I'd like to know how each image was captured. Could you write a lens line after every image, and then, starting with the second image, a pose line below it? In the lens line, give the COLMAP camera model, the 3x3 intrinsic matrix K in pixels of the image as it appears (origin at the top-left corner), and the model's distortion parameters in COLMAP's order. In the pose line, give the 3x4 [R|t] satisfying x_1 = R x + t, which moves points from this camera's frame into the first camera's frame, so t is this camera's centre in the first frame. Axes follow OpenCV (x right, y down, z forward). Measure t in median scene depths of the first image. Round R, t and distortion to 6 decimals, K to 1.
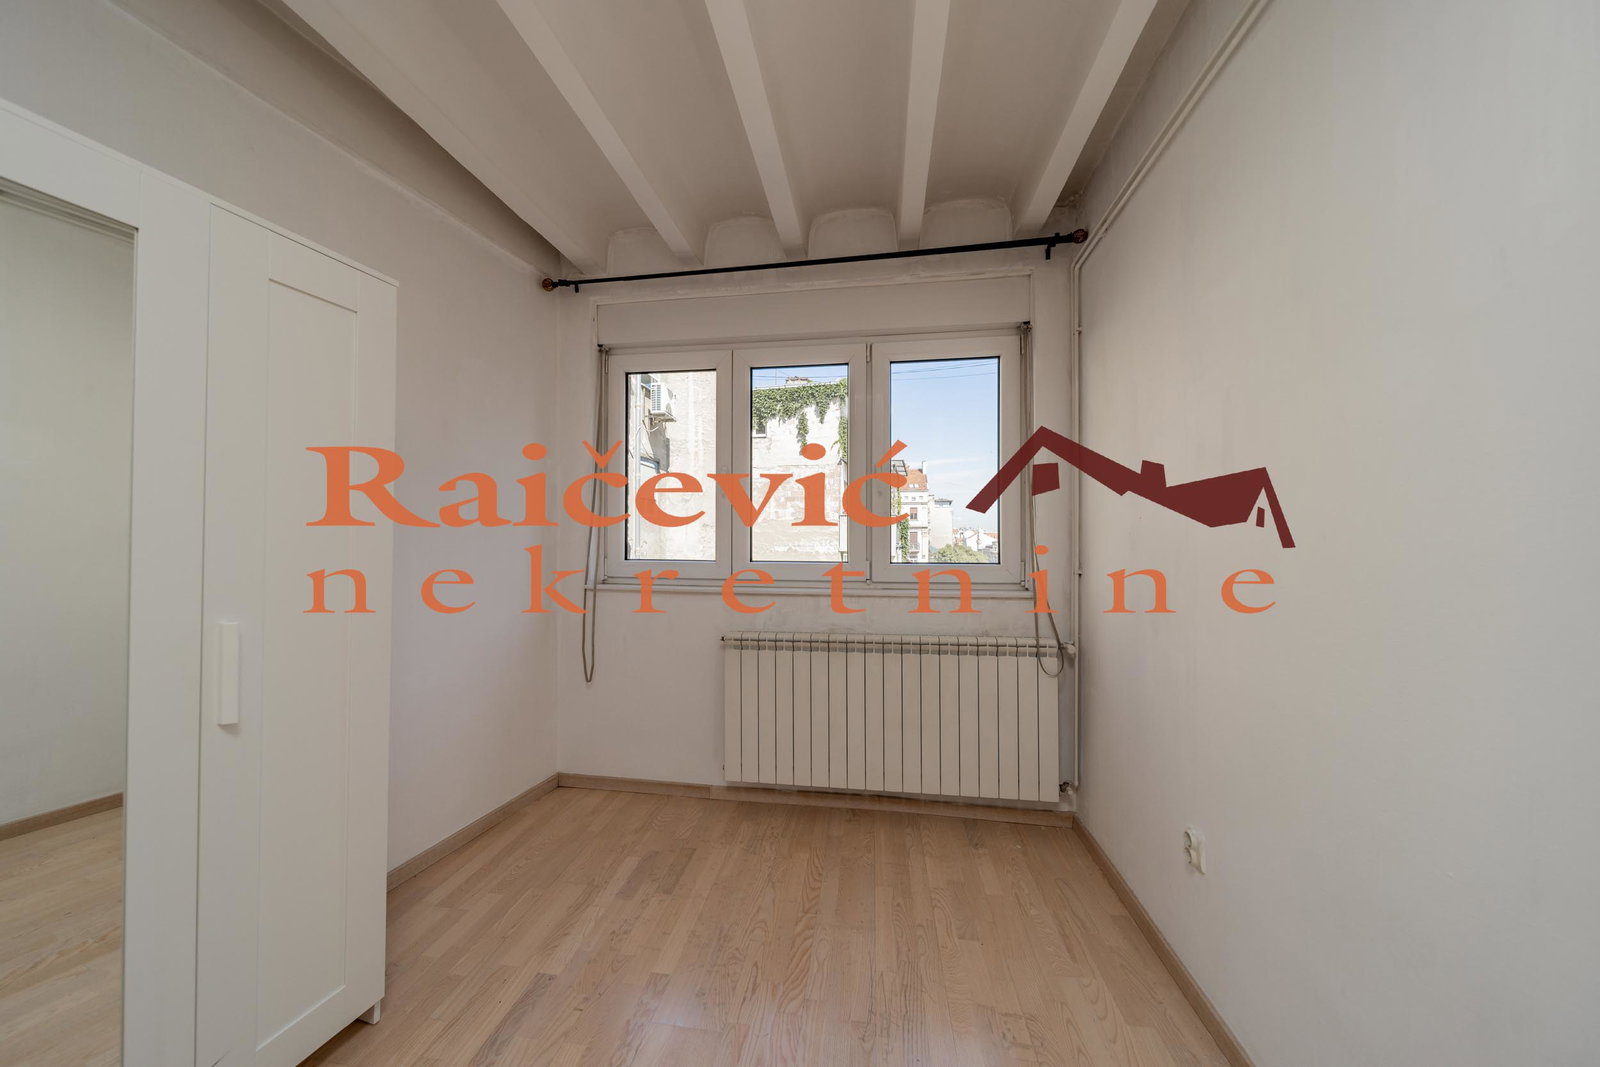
lens RADIAL K [[559.8, 0, 799.7], [0, 559.8, 533.5], [0, 0, 1]] dist [0.000262, -0.000542]
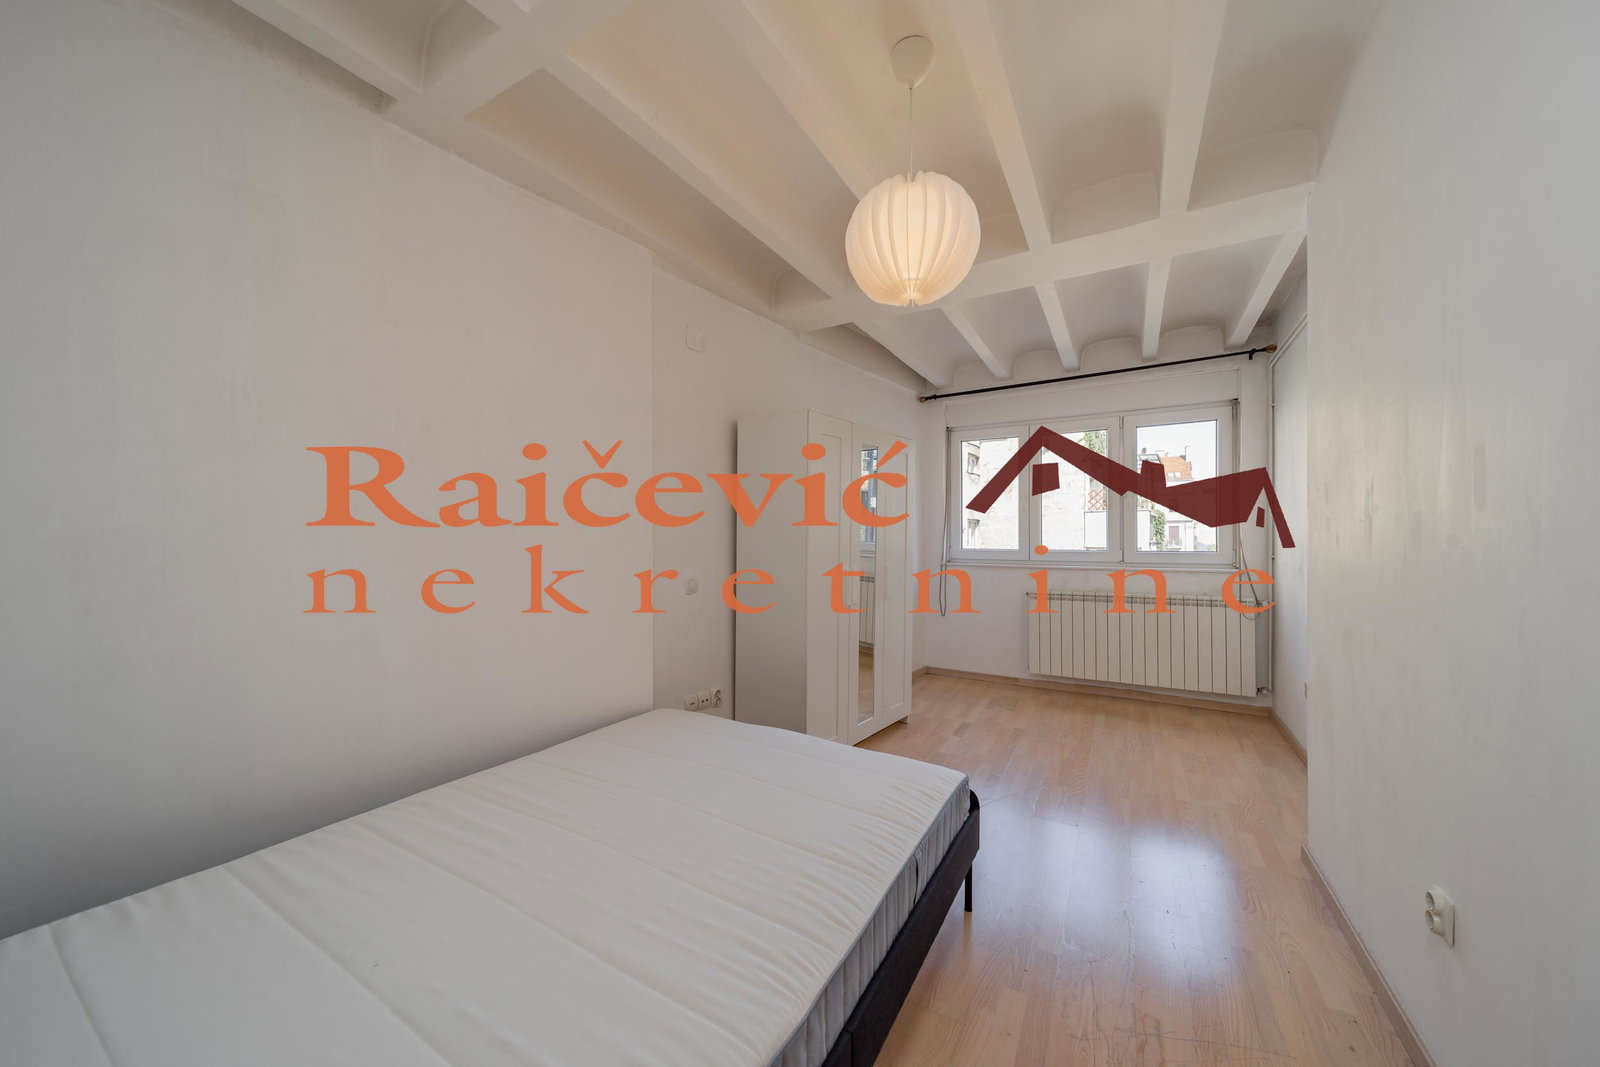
lens RADIAL K [[559.8, 0, 798.4], [0, 559.8, 539.2], [0, 0, 1]] dist [0.000262, -0.000542]
pose [[0.924500, -0.003459, -0.381166, -0.140363], [0.007492, 0.999931, 0.009097, -0.005356], [0.381108, -0.011266, 0.924462, -0.966468]]
